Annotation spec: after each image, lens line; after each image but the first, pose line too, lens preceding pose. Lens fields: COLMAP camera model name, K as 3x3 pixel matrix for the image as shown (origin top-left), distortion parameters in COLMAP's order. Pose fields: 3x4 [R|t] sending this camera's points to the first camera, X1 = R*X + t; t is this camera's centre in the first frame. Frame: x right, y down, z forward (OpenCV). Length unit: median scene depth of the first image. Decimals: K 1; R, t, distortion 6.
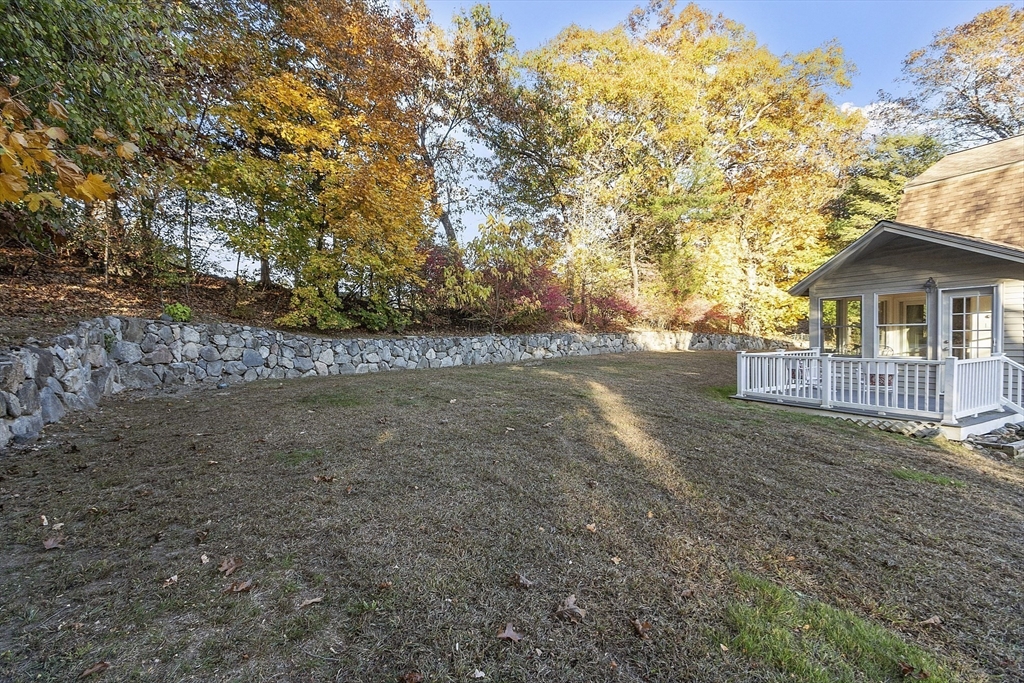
lens RADIAL K [[452.2, 0, 510.8], [0, 452.2, 346.3], [0, 0, 1]] dist [0.000990, -0.000330]
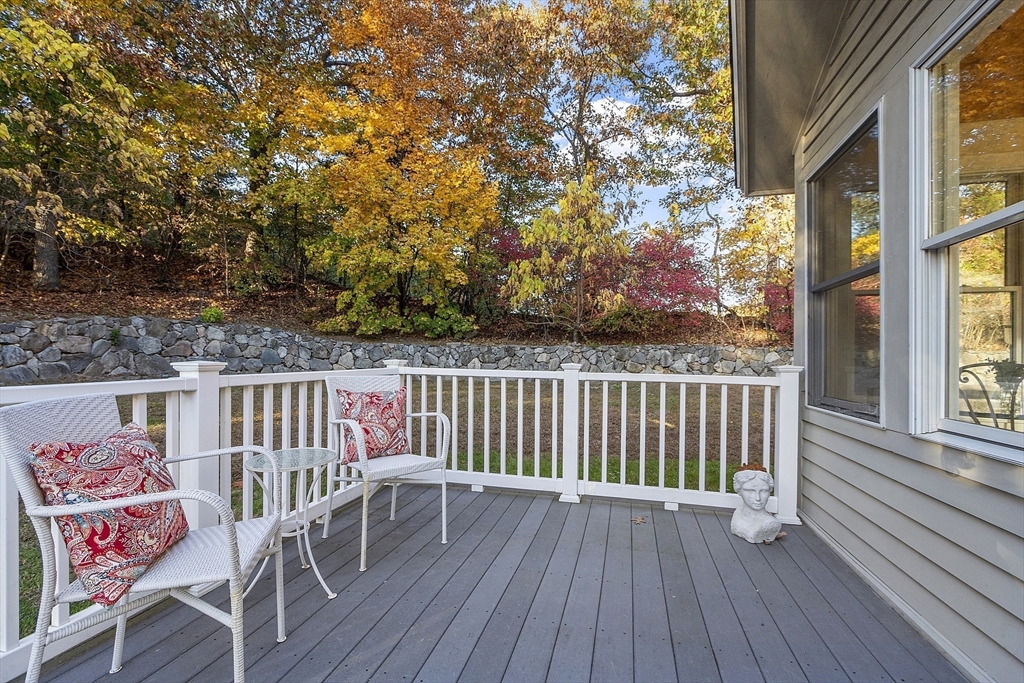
lens RADIAL K [[452.2, 0, 510.8], [0, 452.2, 346.3], [0, 0, 1]] dist [0.000990, -0.000330]
pose [[0.735287, 0.016226, -0.677561, 0.575640], [-0.045349, 0.998651, -0.025297, 0.001903], [0.676237, 0.049328, 0.735031, 0.585589]]
